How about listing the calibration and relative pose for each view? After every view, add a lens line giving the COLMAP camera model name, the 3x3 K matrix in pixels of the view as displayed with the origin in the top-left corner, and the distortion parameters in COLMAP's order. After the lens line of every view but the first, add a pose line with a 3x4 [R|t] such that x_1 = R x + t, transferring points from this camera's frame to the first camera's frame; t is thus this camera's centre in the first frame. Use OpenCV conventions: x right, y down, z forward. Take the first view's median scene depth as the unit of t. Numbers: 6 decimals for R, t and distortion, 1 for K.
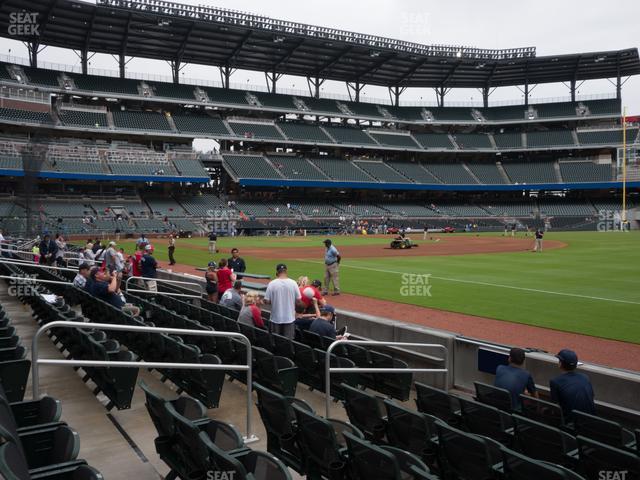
lens RADIAL K [[552.3, 0, 318.3], [0, 552.3, 239.9], [0, 0, 1]] dist [-0.028078, 0.016649]
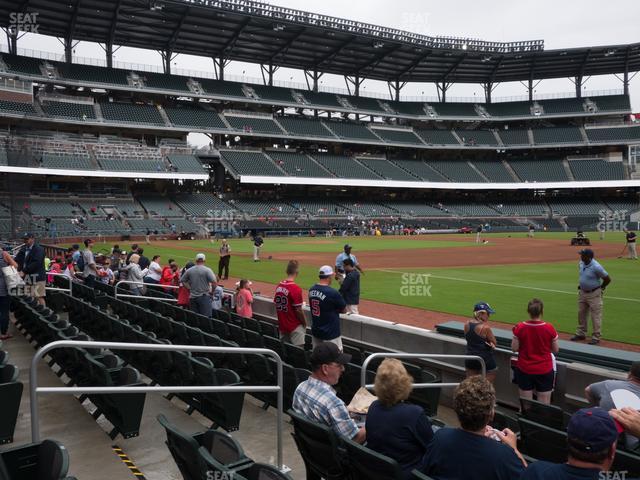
lens RADIAL K [[552.3, 0, 317.3], [0, 552.3, 241.9], [0, 0, 1]] dist [-0.028078, 0.016649]
pose [[0.999284, -0.002847, 0.037734, -0.038704], [0.002728, 0.999991, 0.003216, -0.001570], [-0.037742, -0.003110, 0.999283, 0.053163]]
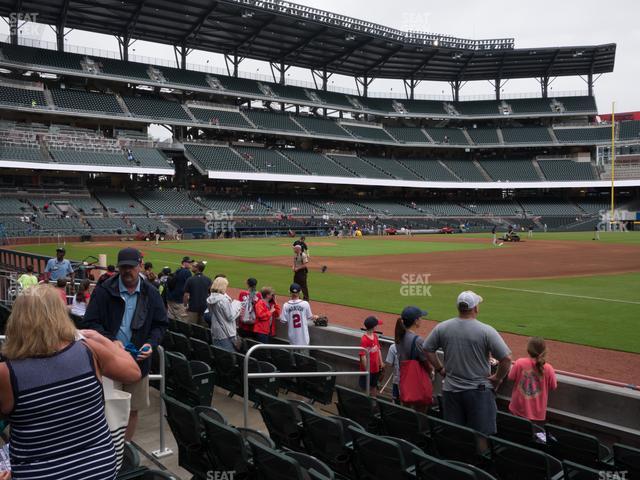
lens RADIAL K [[552.3, 0, 318.1], [0, 552.3, 238.7], [0, 0, 1]] dist [-0.028078, 0.016649]
pose [[0.991315, -0.001617, 0.131499, -0.068955], [0.001759, 0.999998, -0.000964, -0.002995], [-0.131498, 0.001187, 0.991316, 0.099358]]
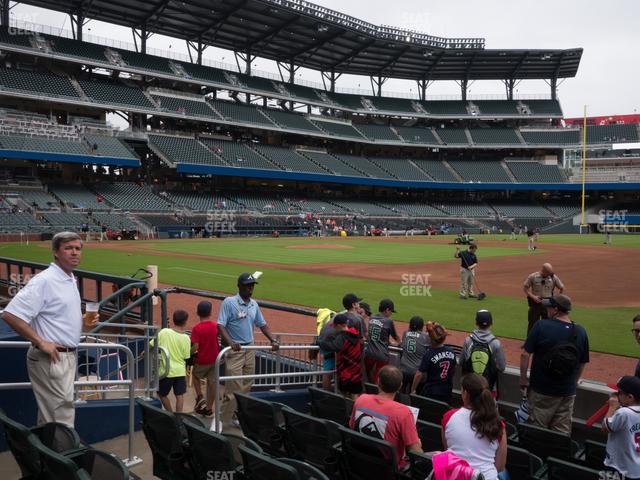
lens RADIAL K [[552.3, 0, 319.9], [0, 552.3, 236.9], [0, 0, 1]] dist [-0.028078, 0.016649]
pose [[0.970575, 0.008964, 0.240633, -0.106354], [-0.008628, 0.999960, -0.002451, -0.004729], [-0.240645, 0.000302, 0.970613, 0.150031]]
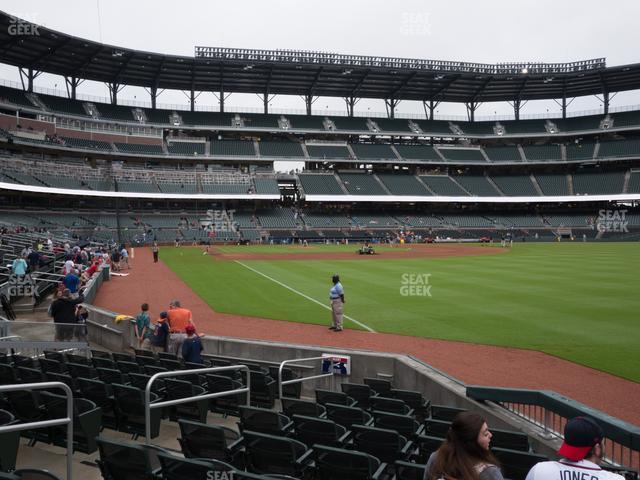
lens RADIAL K [[552.3, 0, 312.8], [0, 552.3, 243.1], [0, 0, 1]] dist [-0.028078, 0.016649]
pose [[0.965533, 0.007586, -0.260171, 0.144080], [-0.009383, 0.999940, -0.005665, -0.001563], [0.260112, 0.007911, 0.965546, -0.107120]]
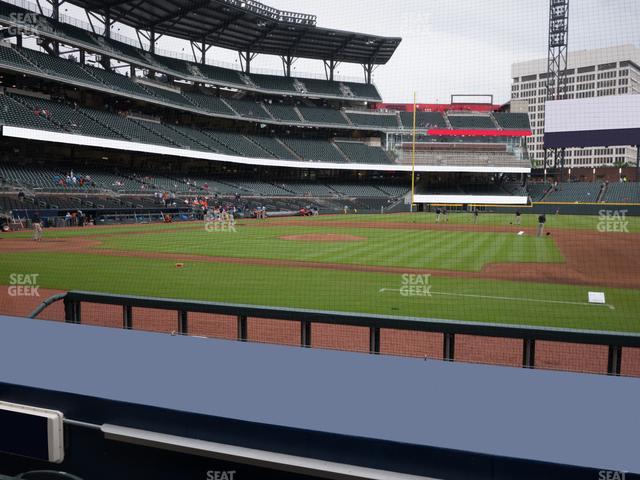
lens RADIAL K [[552.3, 0, 325.9], [0, 552.3, 234.5], [0, 0, 1]] dist [-0.028078, 0.016649]
pose [[0.773117, -0.024177, 0.633803, -0.200115], [0.002670, 0.999388, 0.034866, -0.010300], [-0.634258, -0.025263, 0.772708, 0.254777]]
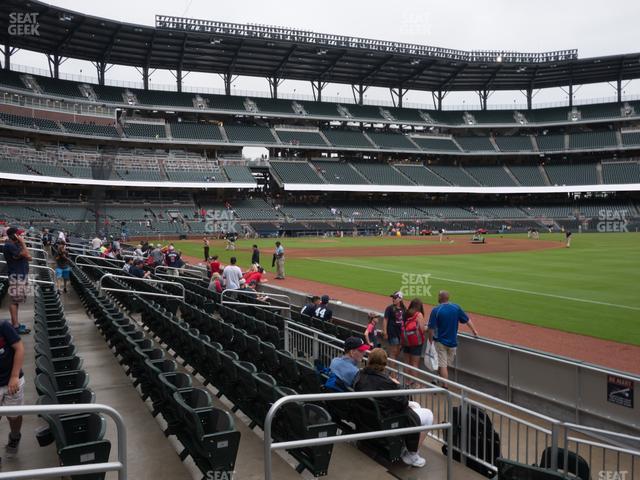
lens RADIAL K [[552.3, 0, 316.3], [0, 552.3, 242.2], [0, 0, 1]] dist [-0.028078, 0.016649]
pose [[0.994213, 0.001270, -0.107420, 0.028597], [-0.000881, 0.999993, 0.003669, -0.000688], [0.107424, -0.003553, 0.994207, -0.052589]]
